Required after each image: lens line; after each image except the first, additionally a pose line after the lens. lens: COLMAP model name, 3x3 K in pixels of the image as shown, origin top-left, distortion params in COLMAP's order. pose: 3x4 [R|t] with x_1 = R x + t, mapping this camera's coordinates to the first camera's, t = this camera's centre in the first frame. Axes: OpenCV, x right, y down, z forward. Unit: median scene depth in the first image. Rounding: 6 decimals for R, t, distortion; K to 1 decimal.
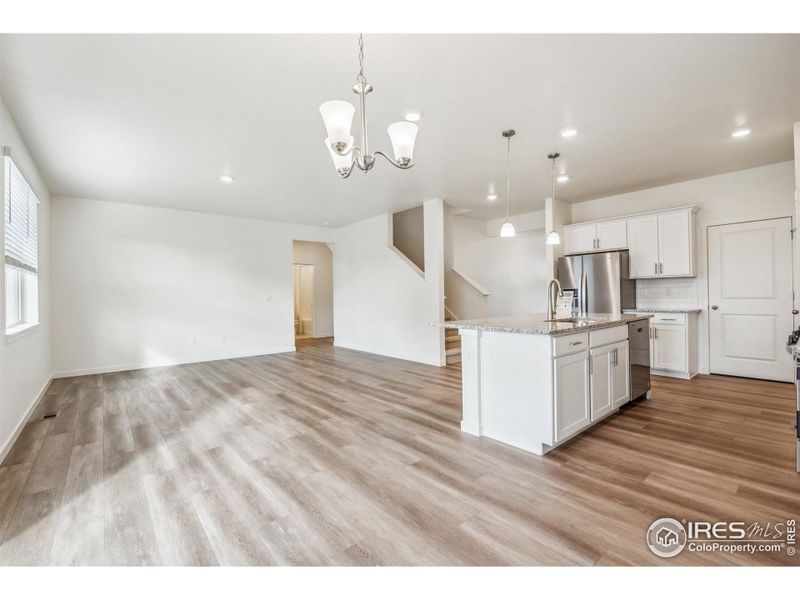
lens RADIAL K [[347.8, 0, 394.7], [0, 347.8, 297.7], [0, 0, 1]] dist [-0.008529, -0.001419]
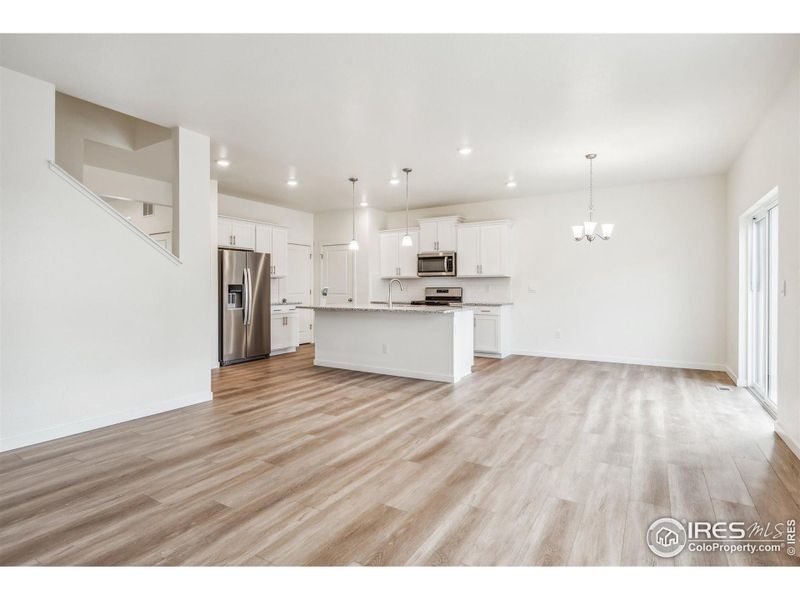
lens RADIAL K [[415.8, 0, 399.0], [0, 415.8, 293.3], [0, 0, 1]] dist [-0.003200, -0.001156]
pose [[-0.314002, 0.003949, 0.949414, -1.329700], [0.011050, 0.999939, -0.000505, 0.009610], [-0.949358, 0.010333, -0.314027, 1.705783]]
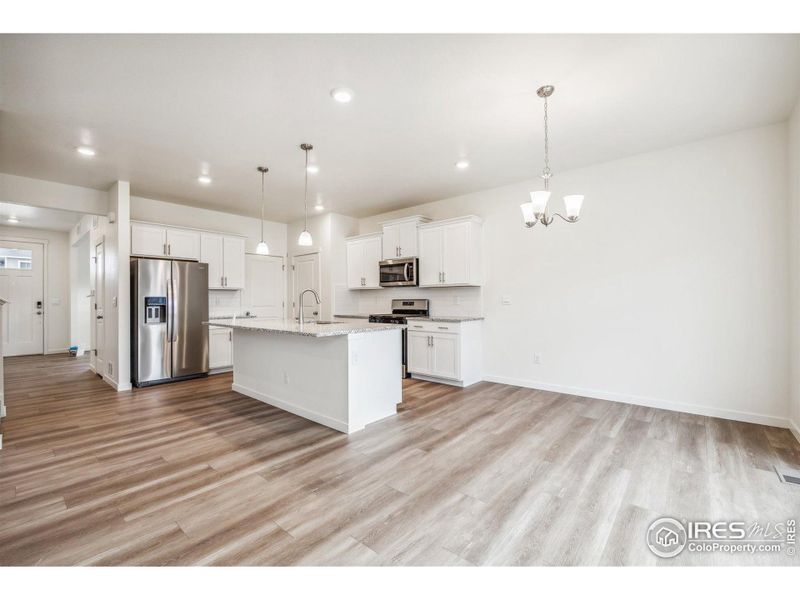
lens RADIAL K [[347.8, 0, 396.0], [0, 347.8, 302.2], [0, 0, 1]] dist [-0.008529, -0.001419]
pose [[-0.156953, 0.010875, 0.987546, -0.813056], [0.013101, 0.999874, -0.008928, 0.007024], [-0.987519, 0.011536, -0.157076, 0.990860]]
